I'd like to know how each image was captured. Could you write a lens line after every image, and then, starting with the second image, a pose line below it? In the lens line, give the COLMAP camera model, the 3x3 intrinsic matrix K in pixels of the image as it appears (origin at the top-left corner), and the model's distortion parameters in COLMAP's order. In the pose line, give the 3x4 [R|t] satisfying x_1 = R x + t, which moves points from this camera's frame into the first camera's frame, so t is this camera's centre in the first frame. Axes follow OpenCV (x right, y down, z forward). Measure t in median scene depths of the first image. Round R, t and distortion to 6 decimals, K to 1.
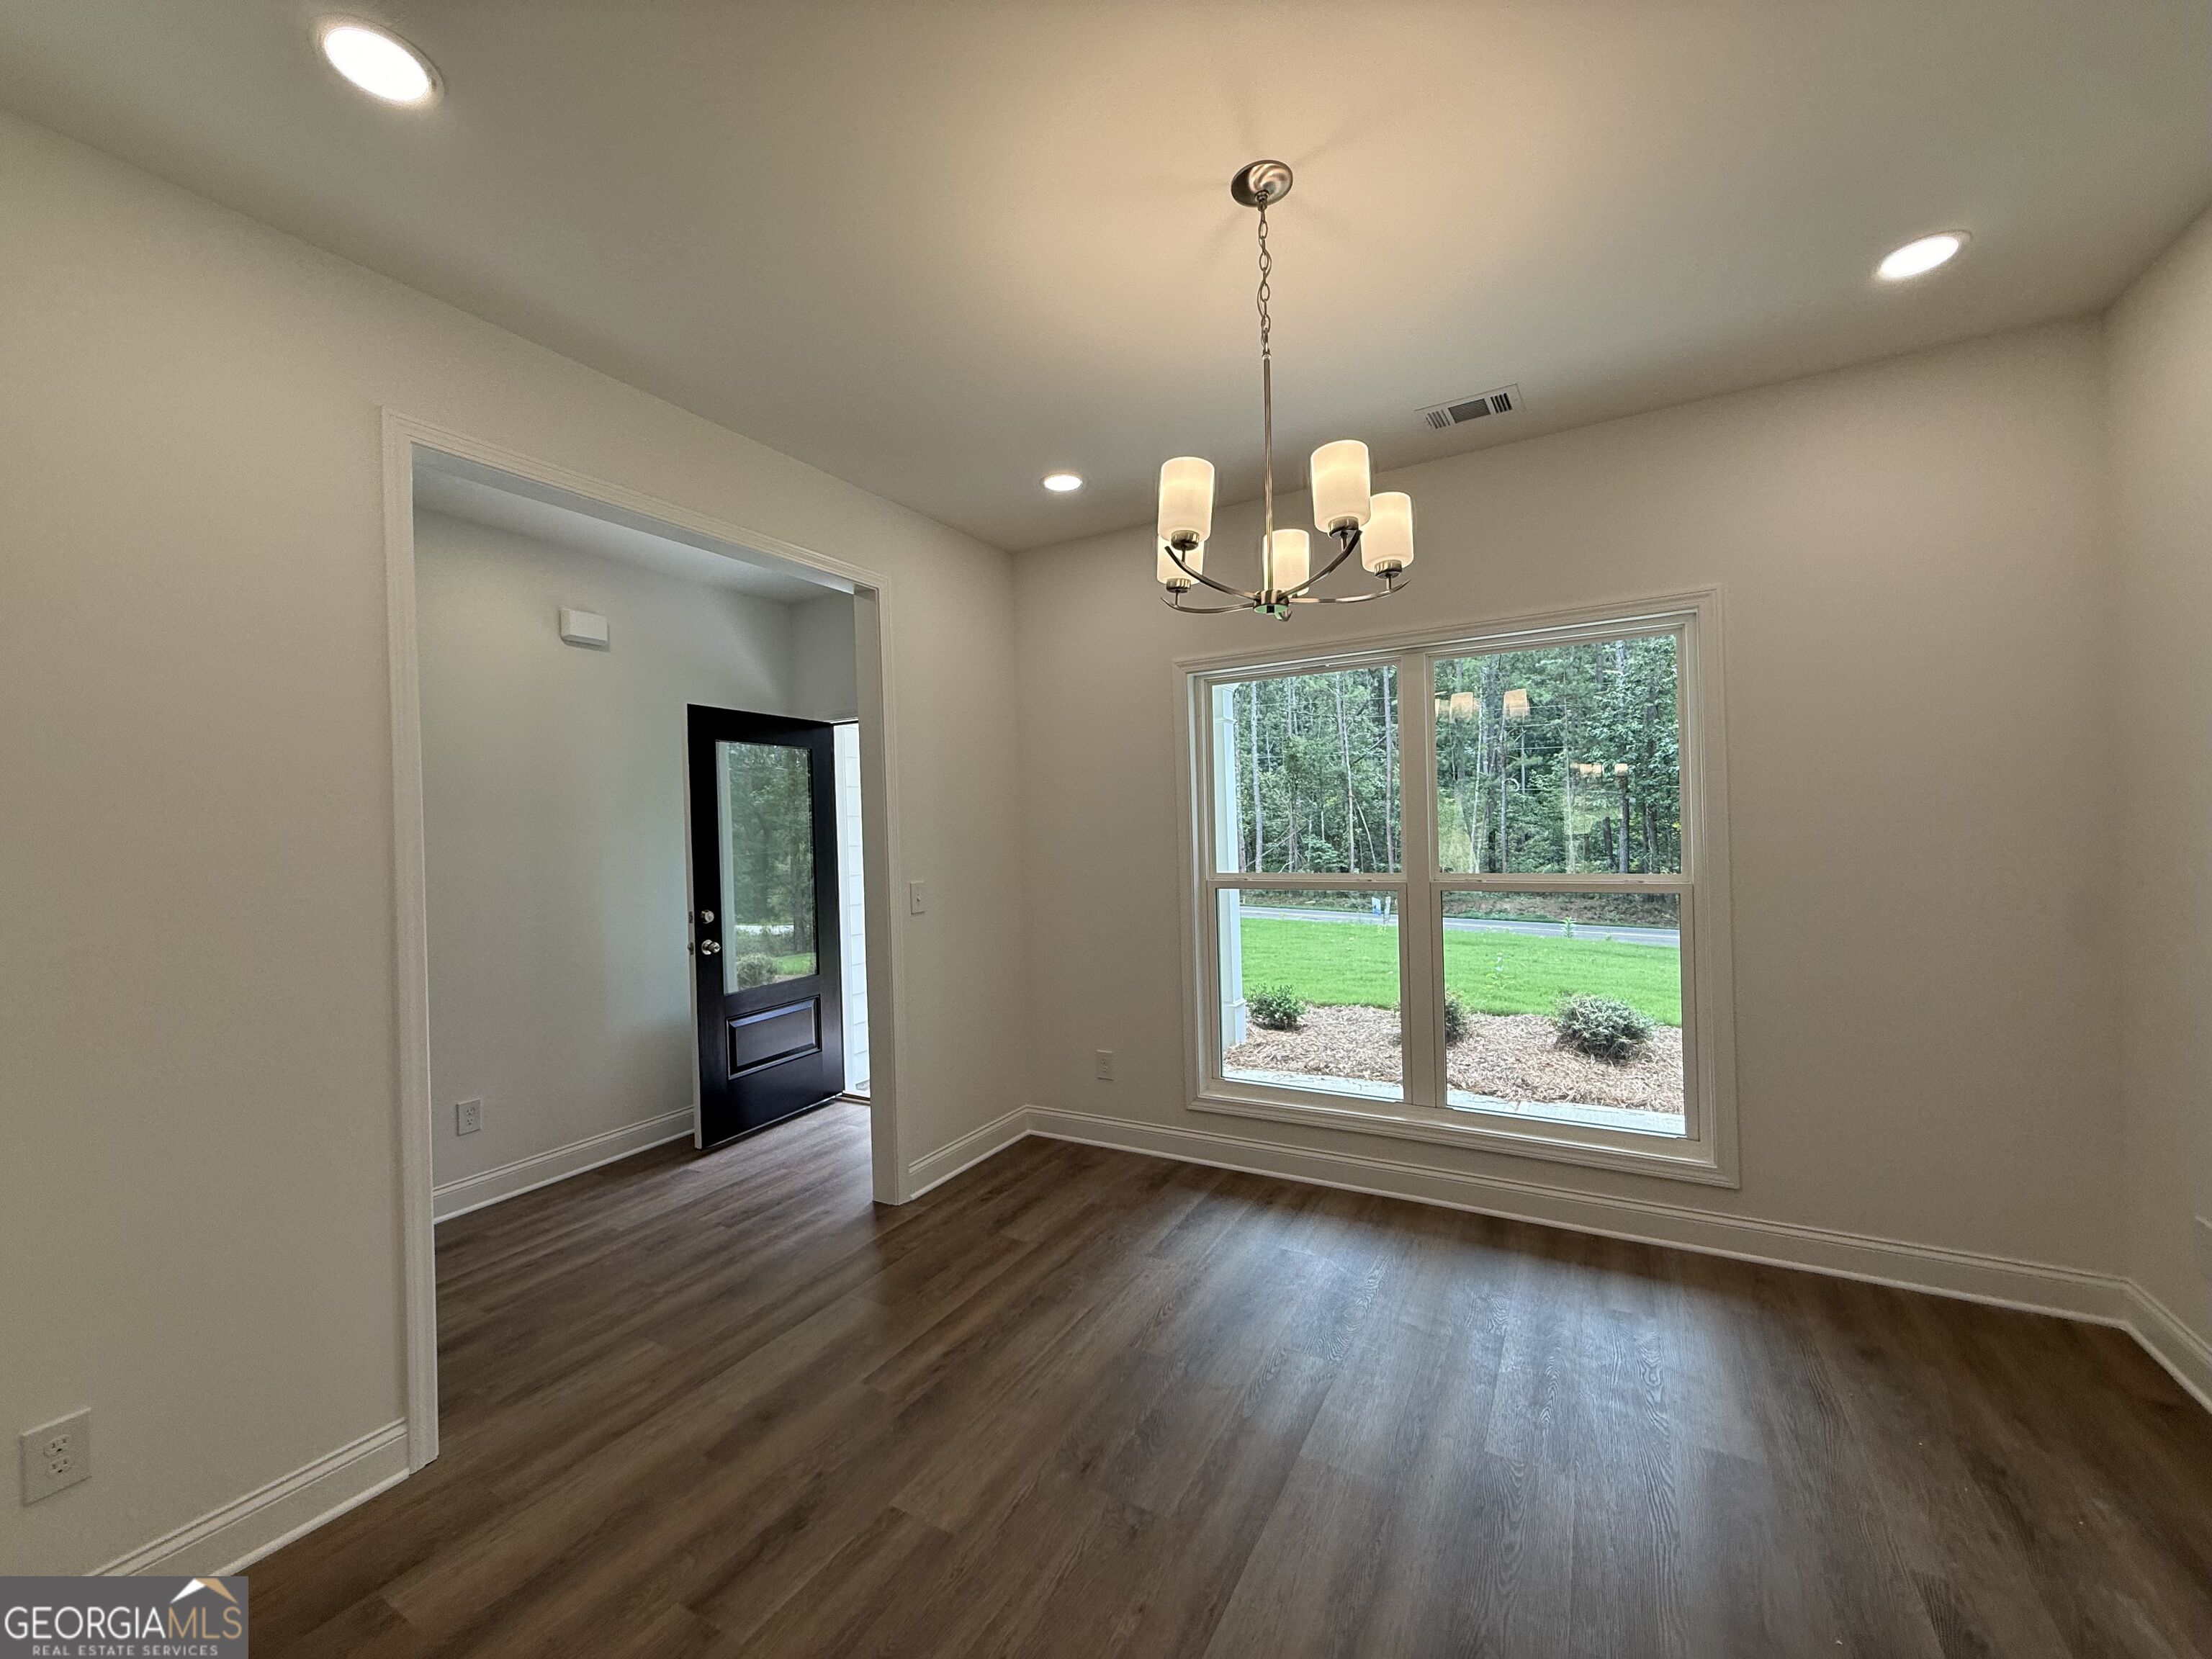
lens RADIAL K [[876.2, 0, 1103.1], [0, 876.2, 829.4], [0, 0, 1]] dist [-0.000693, 0.000639]
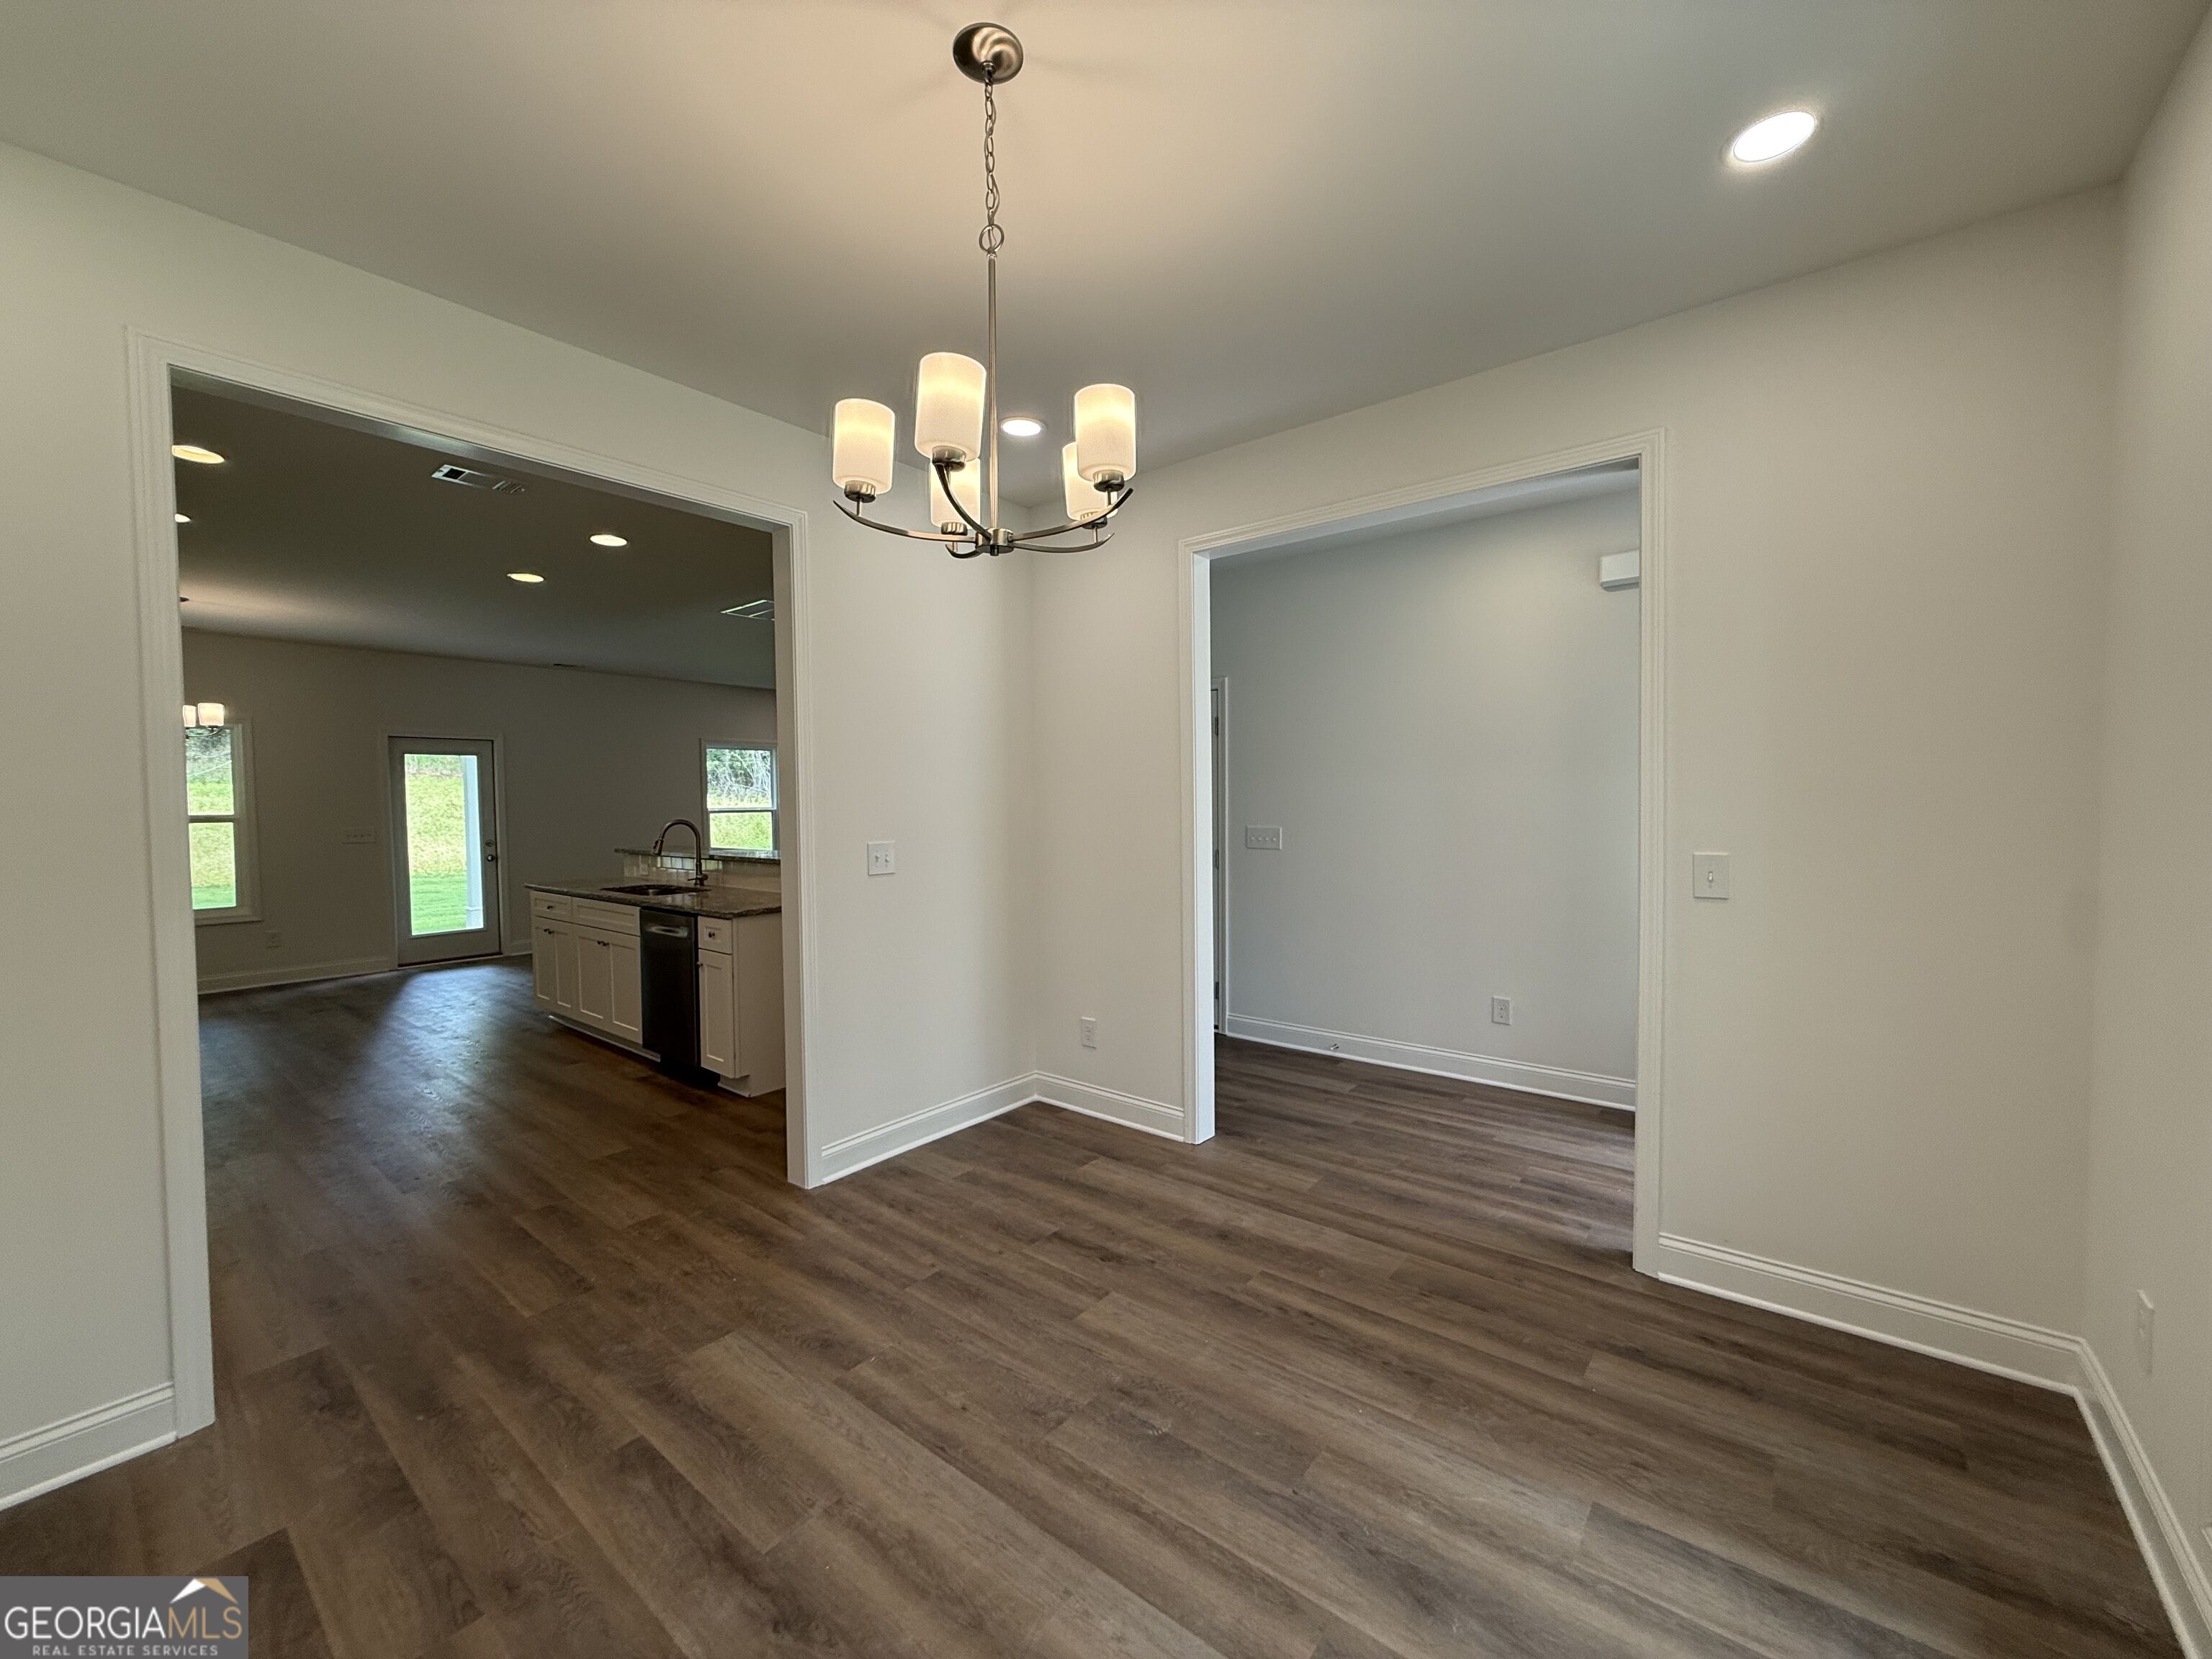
lens RADIAL K [[876.2, 0, 1102.2], [0, 876.2, 833.3], [0, 0, 1]] dist [-0.000693, 0.000639]
pose [[-0.161695, 0.068676, -0.984448, 0.648710], [0.017773, 0.997616, 0.066675, -0.012863], [0.986681, -0.006715, -0.162530, 0.758802]]
